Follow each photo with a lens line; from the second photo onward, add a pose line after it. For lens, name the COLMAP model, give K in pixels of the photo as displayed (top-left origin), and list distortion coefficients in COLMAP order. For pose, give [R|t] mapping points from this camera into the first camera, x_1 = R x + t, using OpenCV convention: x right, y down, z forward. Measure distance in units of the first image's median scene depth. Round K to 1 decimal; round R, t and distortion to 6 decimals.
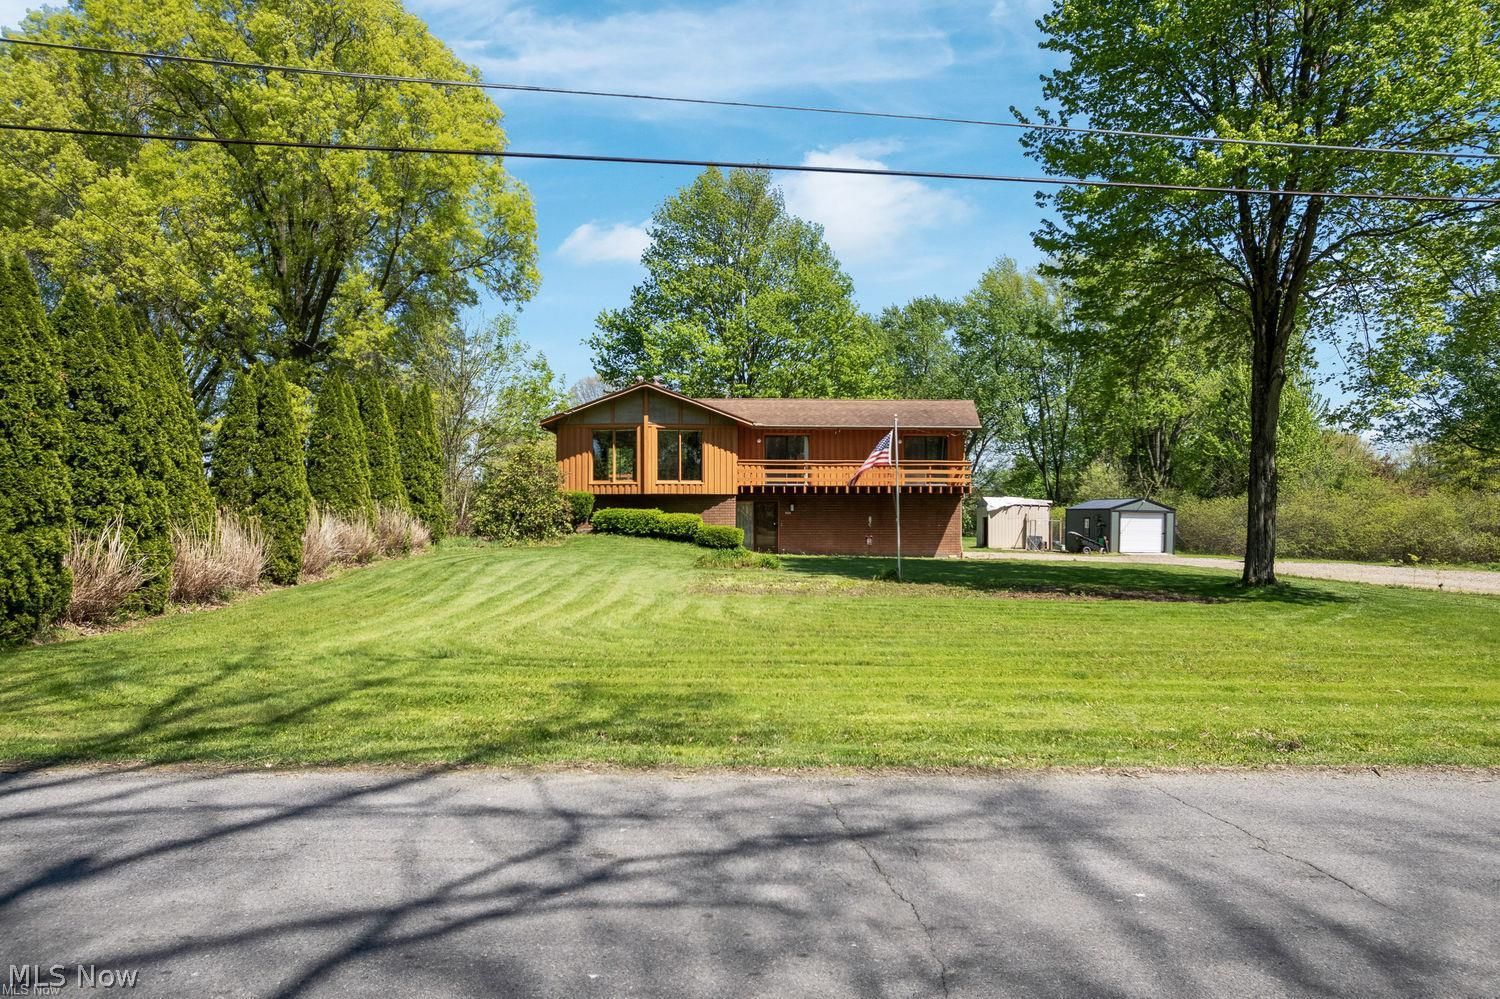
lens RADIAL K [[978.9, 0, 735.9], [0, 978.9, 501.8], [0, 0, 1]] dist [-0.017040, -0.003843]
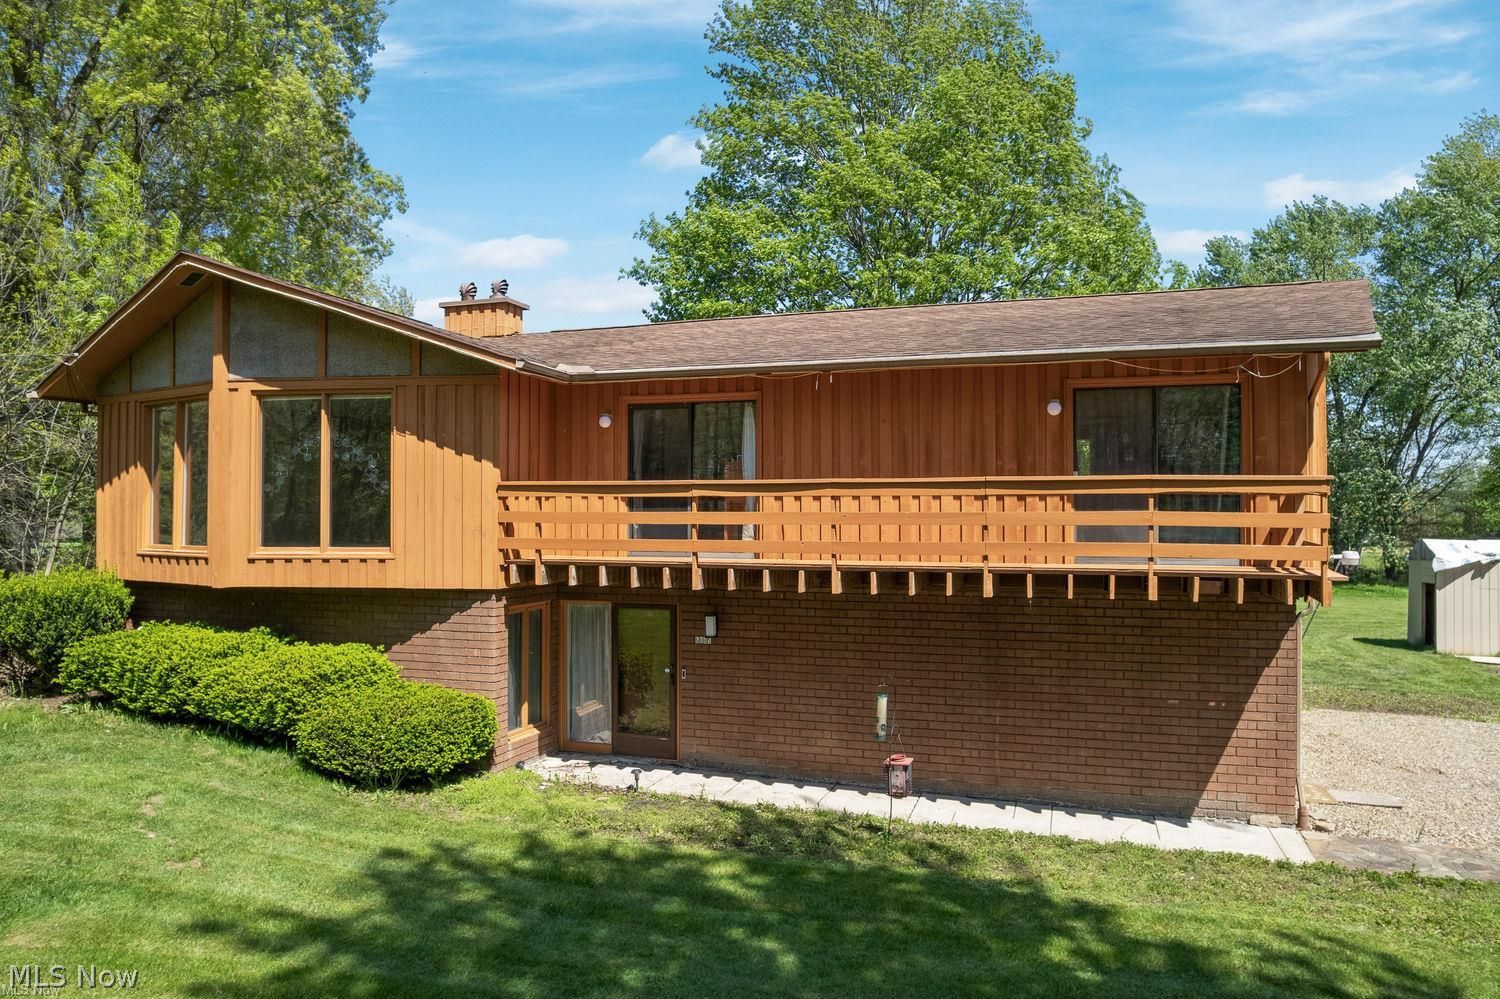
lens RADIAL K [[978.9, 0, 755.0], [0, 978.9, 500.0], [0, 0, 1]] dist [-0.017040, -0.003843]
pose [[0.934063, -0.005567, -0.357064, 0.194535], [0.001504, 0.999931, -0.011655, -0.032974], [0.357105, 0.010350, 0.934007, 0.730830]]
